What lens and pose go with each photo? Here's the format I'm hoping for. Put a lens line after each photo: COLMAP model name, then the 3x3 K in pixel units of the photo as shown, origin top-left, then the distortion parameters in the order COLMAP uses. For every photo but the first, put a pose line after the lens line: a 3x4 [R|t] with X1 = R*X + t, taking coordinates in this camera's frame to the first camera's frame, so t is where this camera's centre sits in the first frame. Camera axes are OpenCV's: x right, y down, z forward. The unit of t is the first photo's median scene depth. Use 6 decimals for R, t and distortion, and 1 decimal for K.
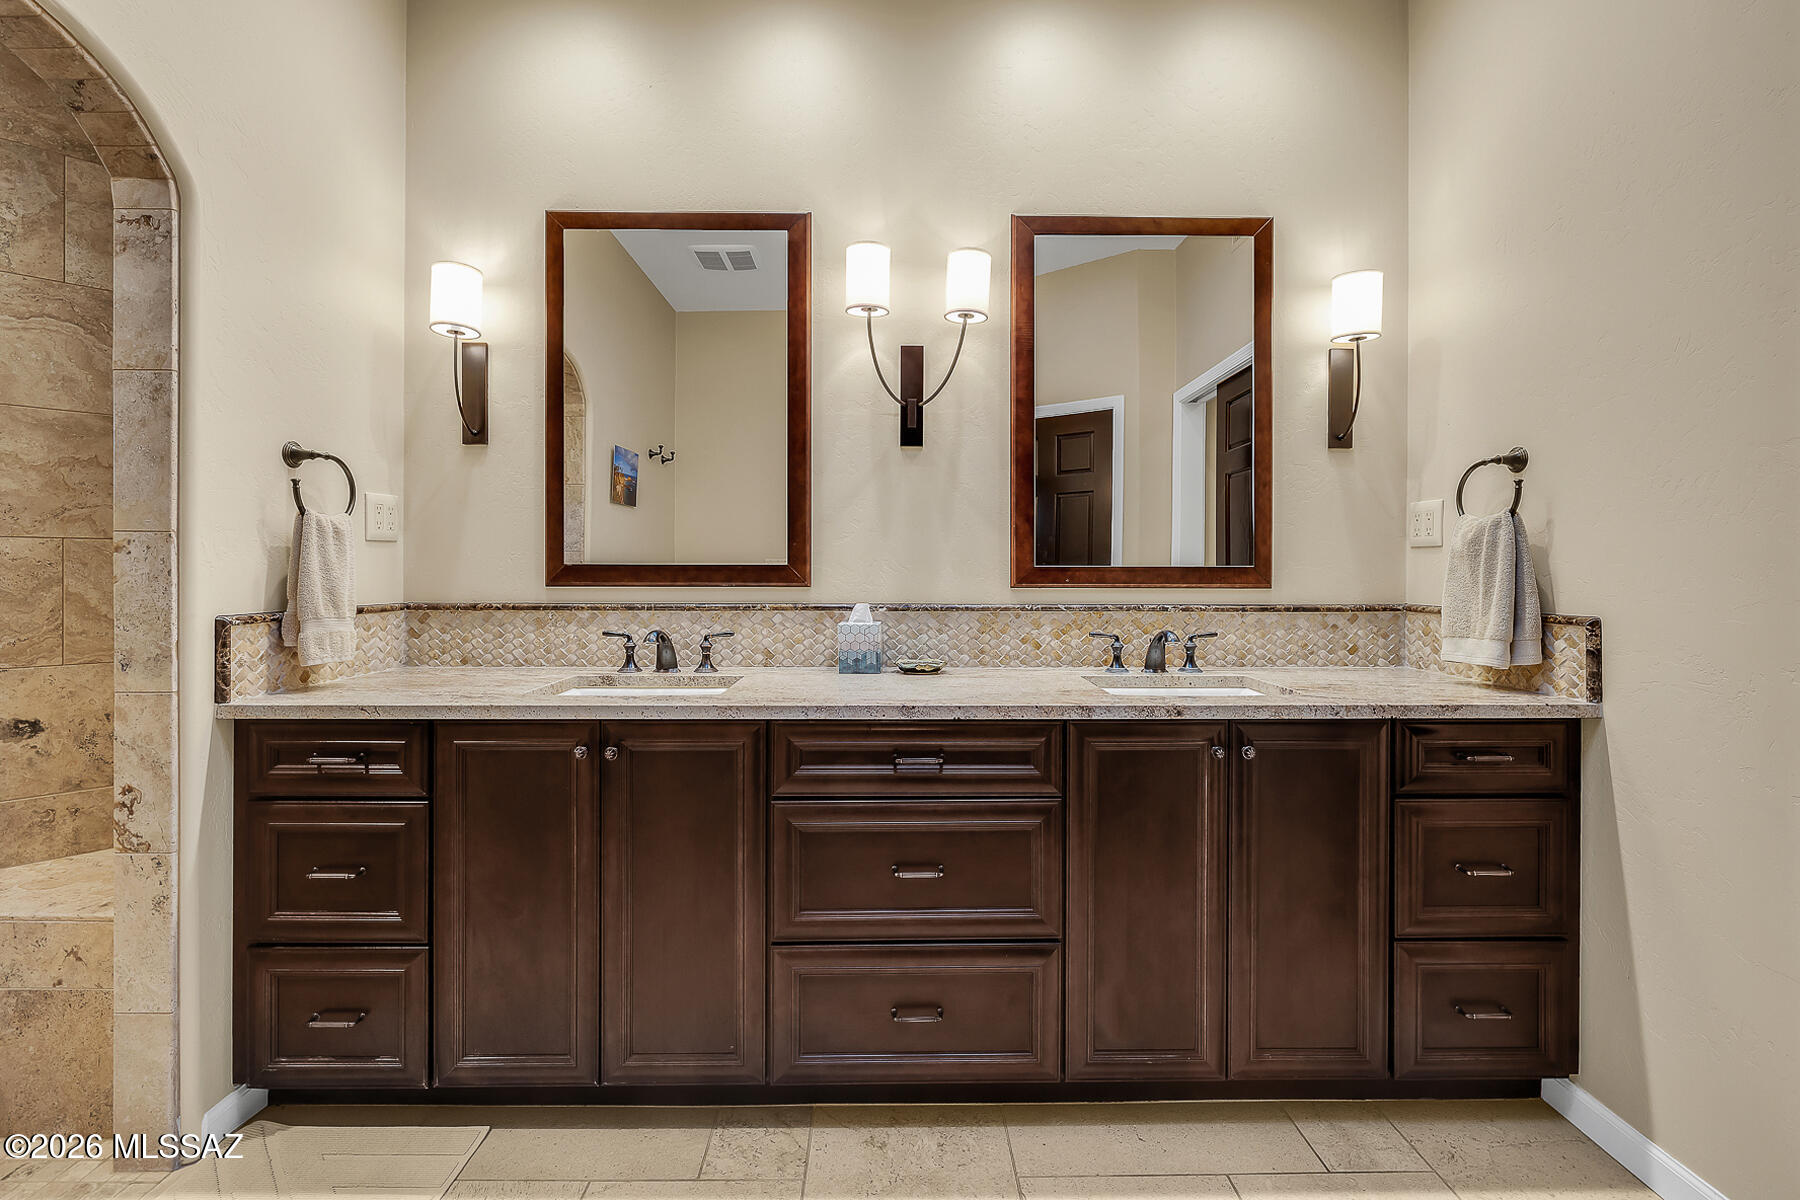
lens RADIAL K [[766.8, 0, 845.2], [0, 766.8, 577.1], [0, 0, 1]] dist [-0.000026, -0.000445]
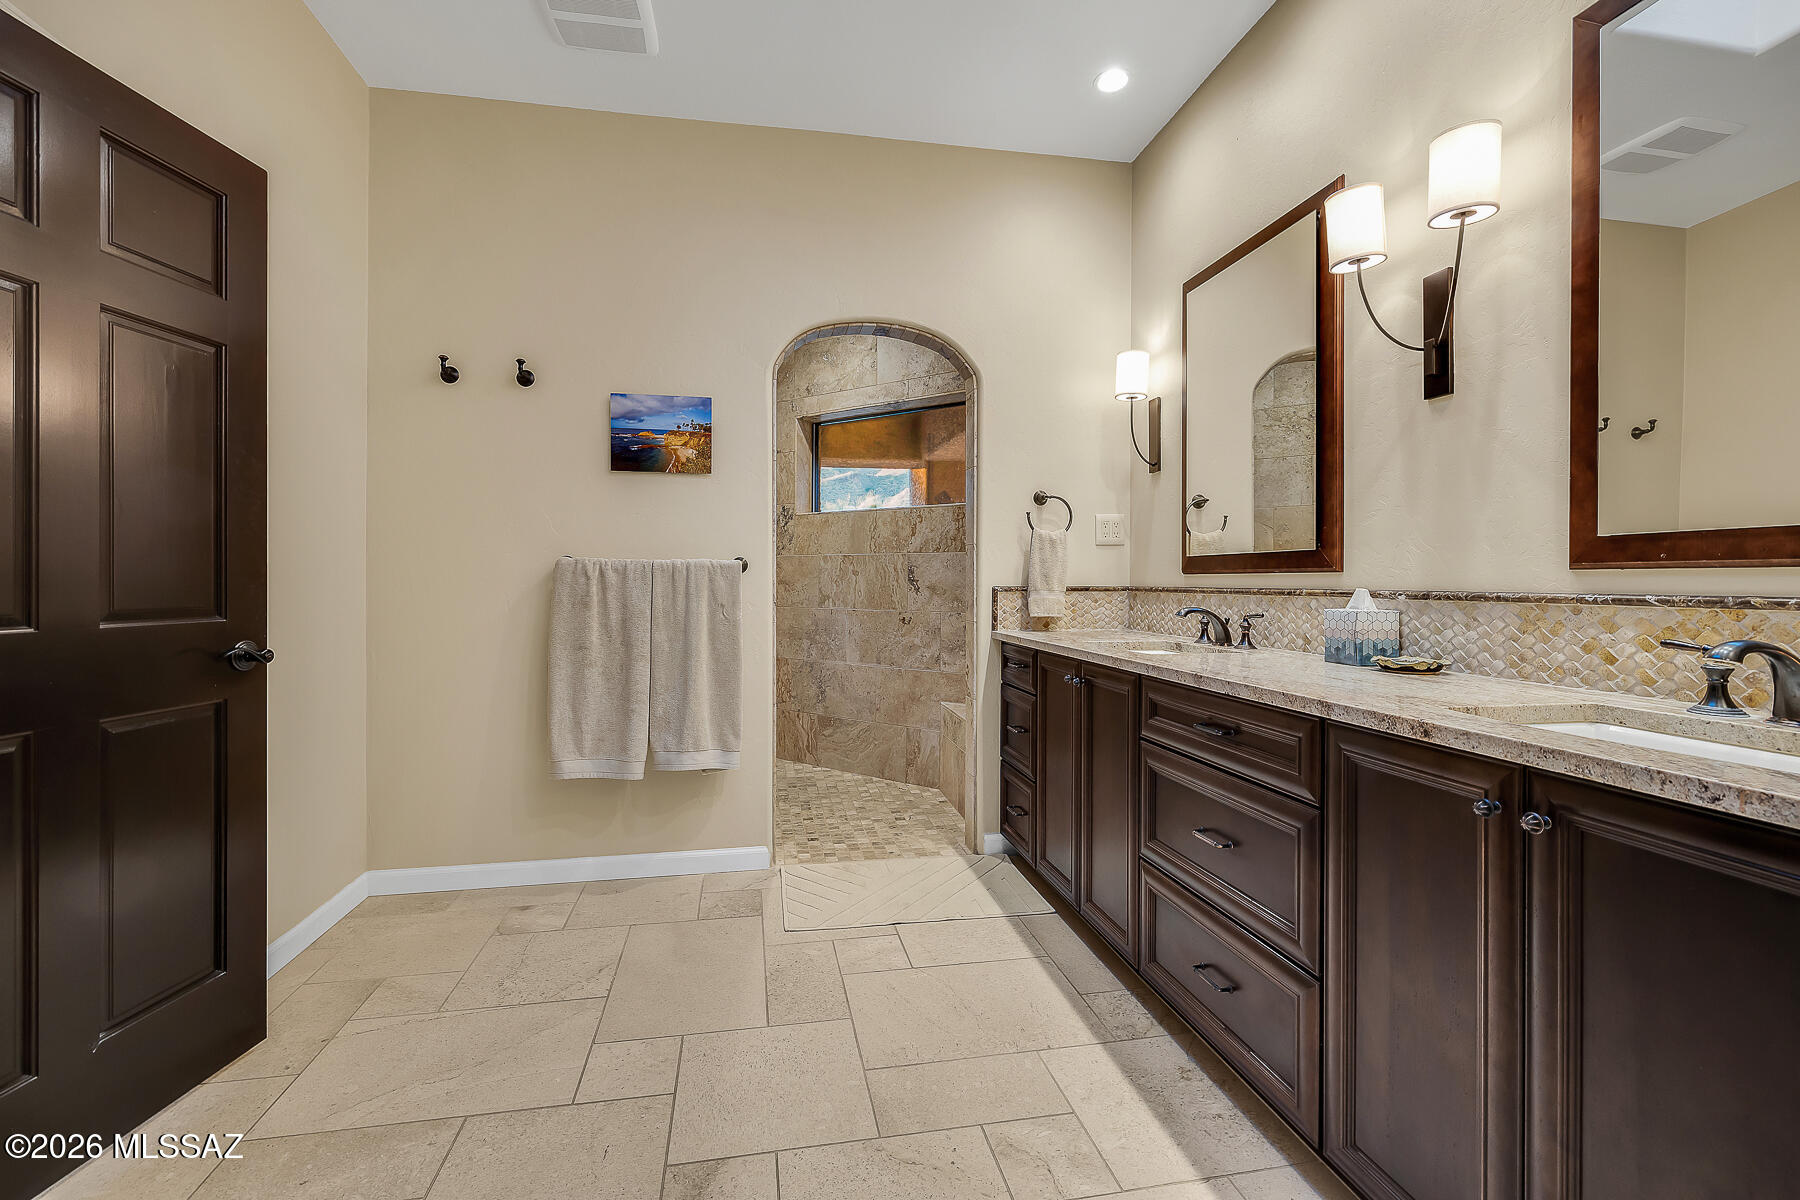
lens RADIAL K [[766.8, 0, 893.7], [0, 766.8, 583.9], [0, 0, 1]] dist [-0.000026, -0.000445]
pose [[0.166011, 0.001482, -0.986123, 0.806848], [-0.012986, 0.999915, -0.000684, 0.036252], [0.986038, 0.012919, 0.166016, 0.308345]]
